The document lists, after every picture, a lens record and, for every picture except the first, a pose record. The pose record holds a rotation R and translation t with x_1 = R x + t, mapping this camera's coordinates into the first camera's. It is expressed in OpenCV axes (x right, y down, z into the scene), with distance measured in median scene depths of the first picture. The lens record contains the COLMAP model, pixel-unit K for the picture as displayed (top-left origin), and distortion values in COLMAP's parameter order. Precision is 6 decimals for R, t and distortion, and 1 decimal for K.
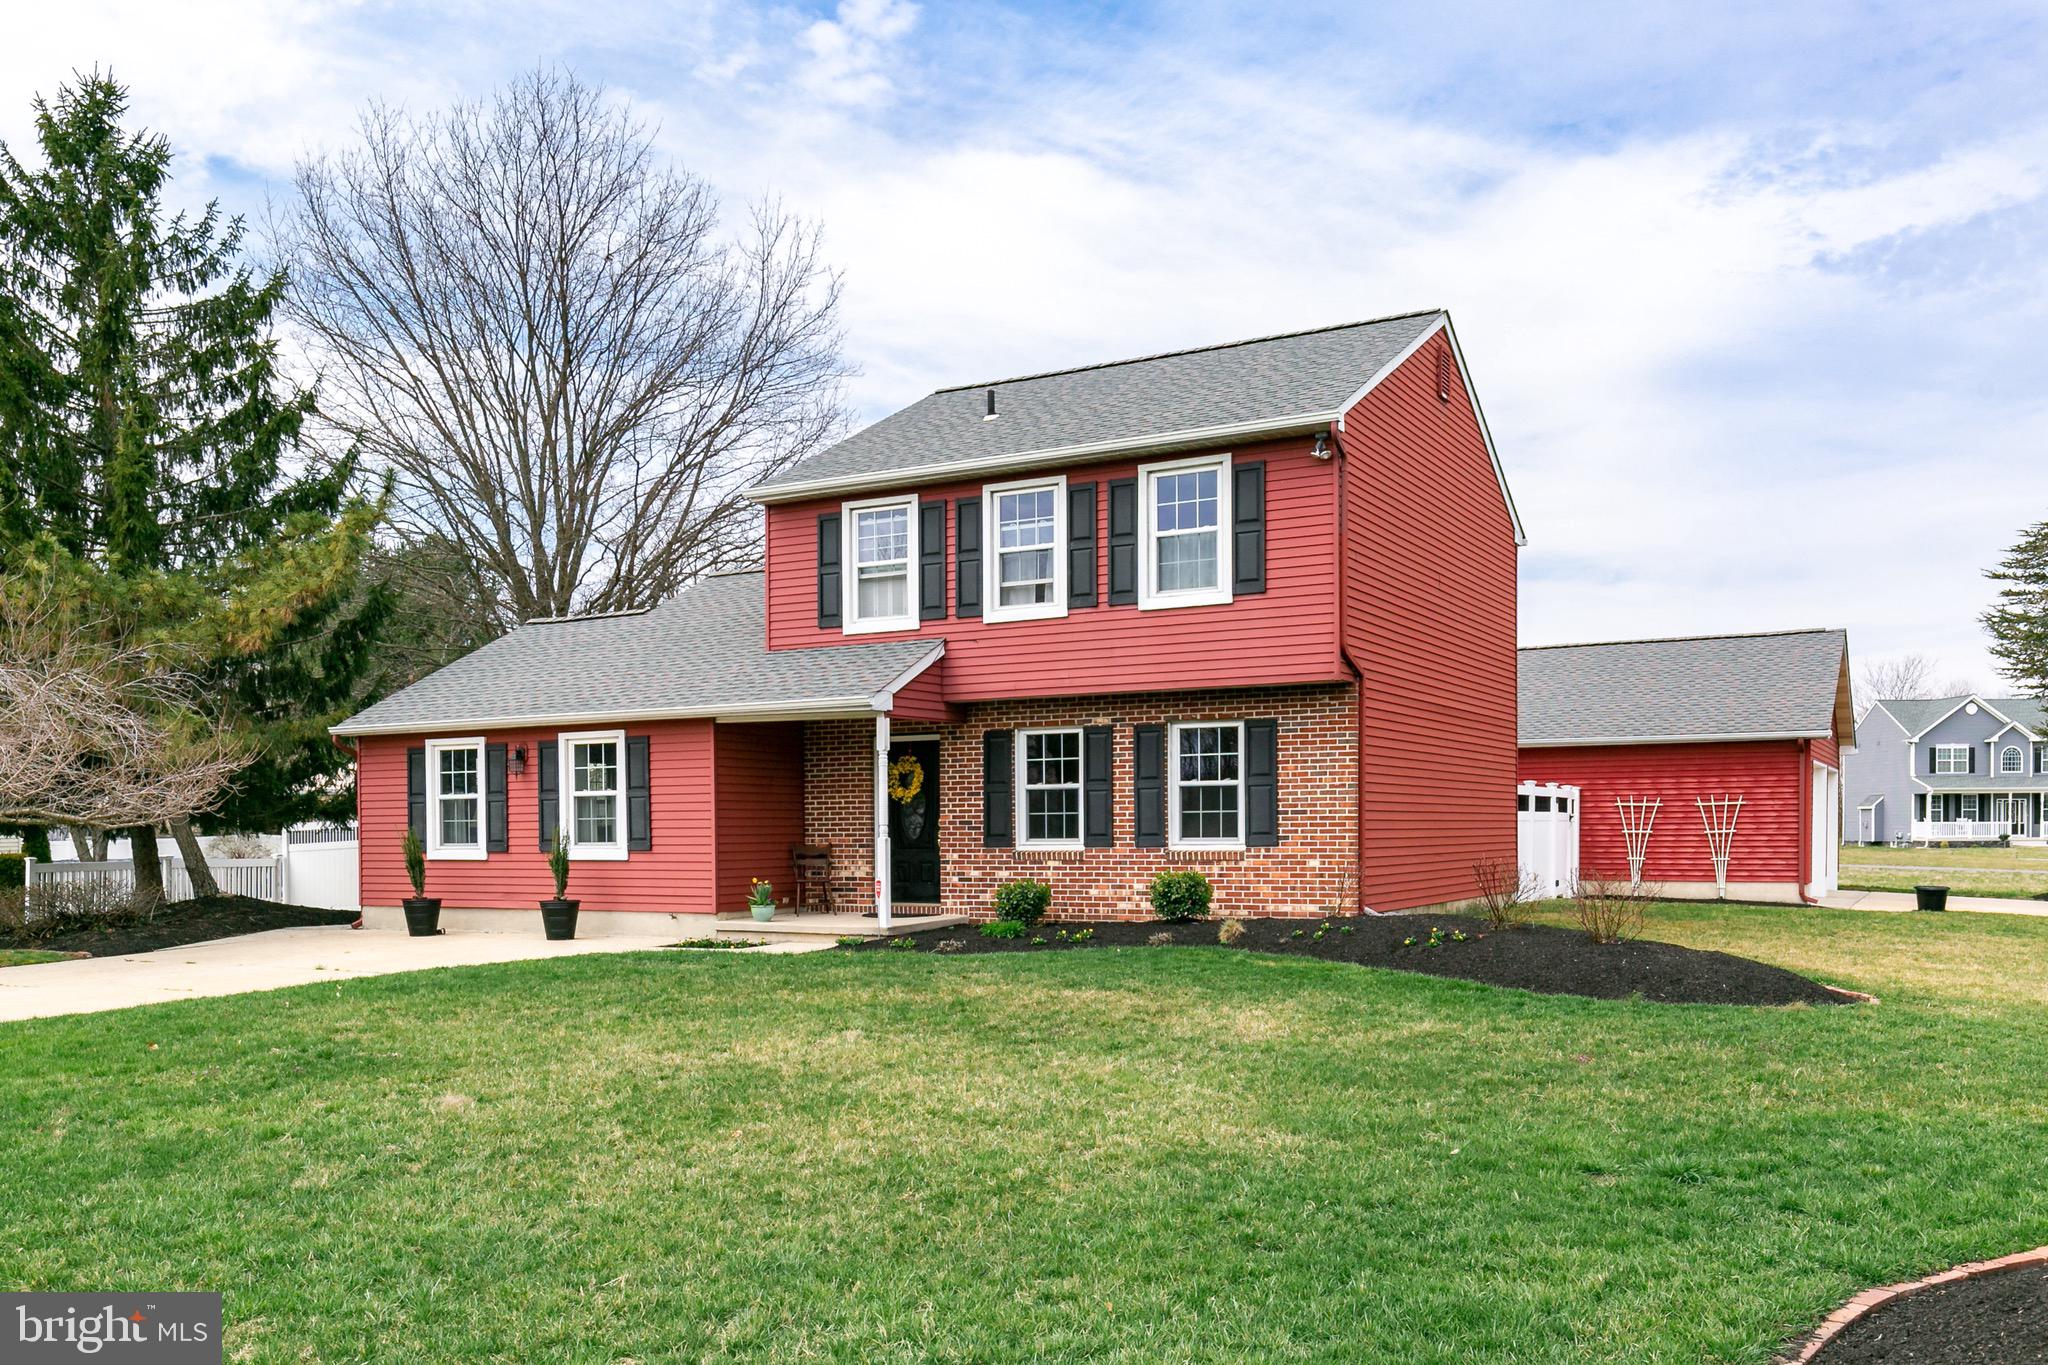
lens RADIAL K [[1631.5, 0, 1024.0], [0, 1631.5, 682.5], [0, 0, 1]] dist [-0.001661, -0.000180]
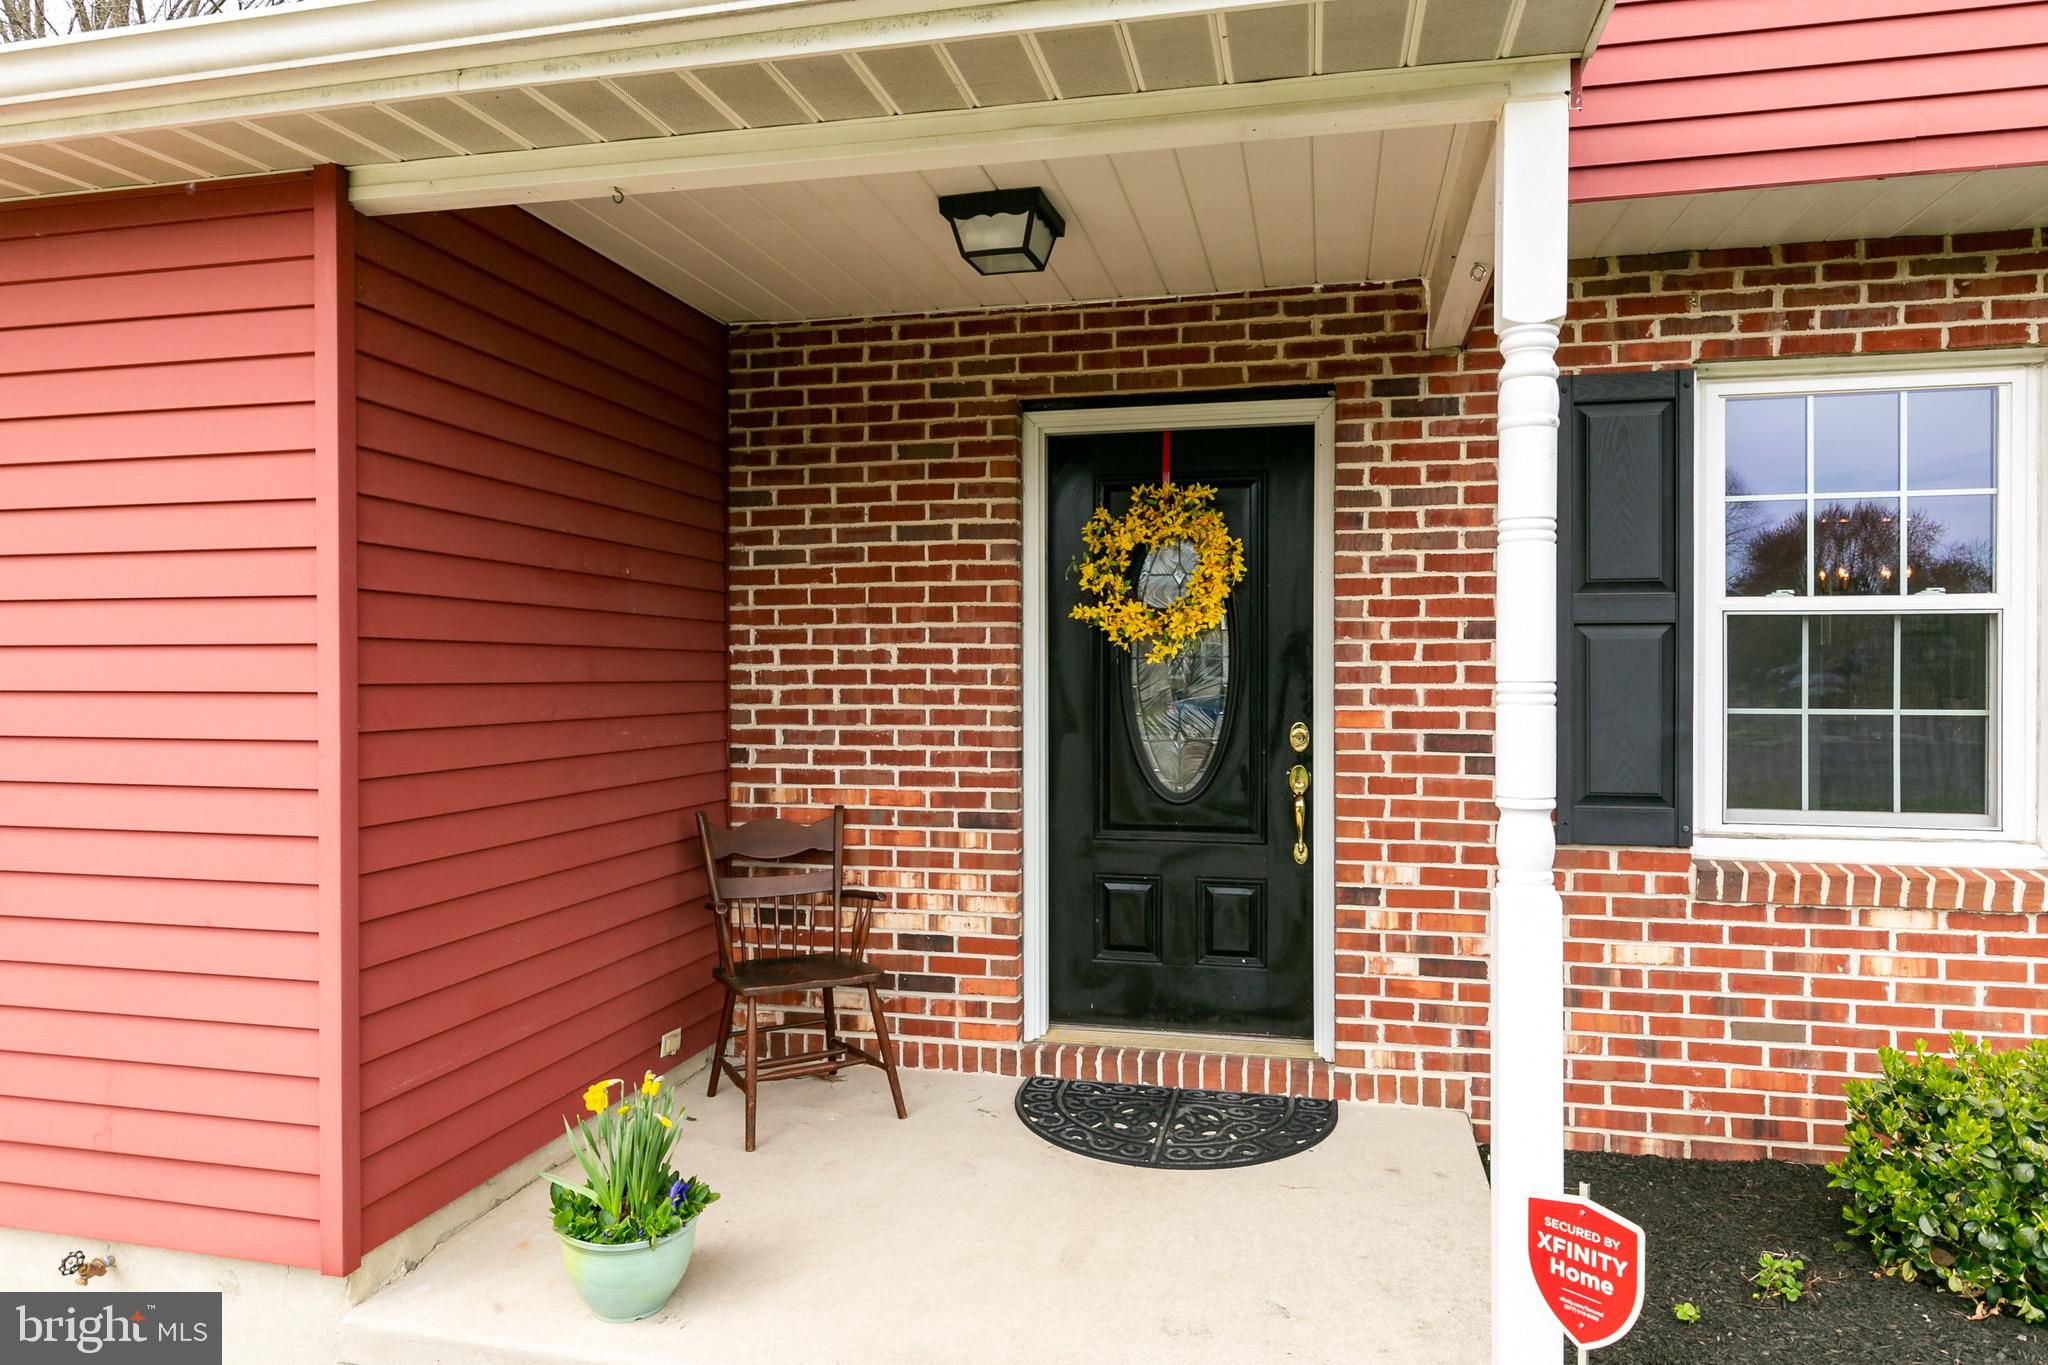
lens RADIAL K [[1260.5, 0, 1026.0], [0, 1260.5, 674.7], [0, 0, 1]] dist [0.002818, 0.000638]
pose [[0.959754, 0.008898, 0.280702, -0.153899], [-0.033991, 0.995831, 0.084652, 0.061133], [-0.278778, -0.090787, 0.956055, 0.832433]]
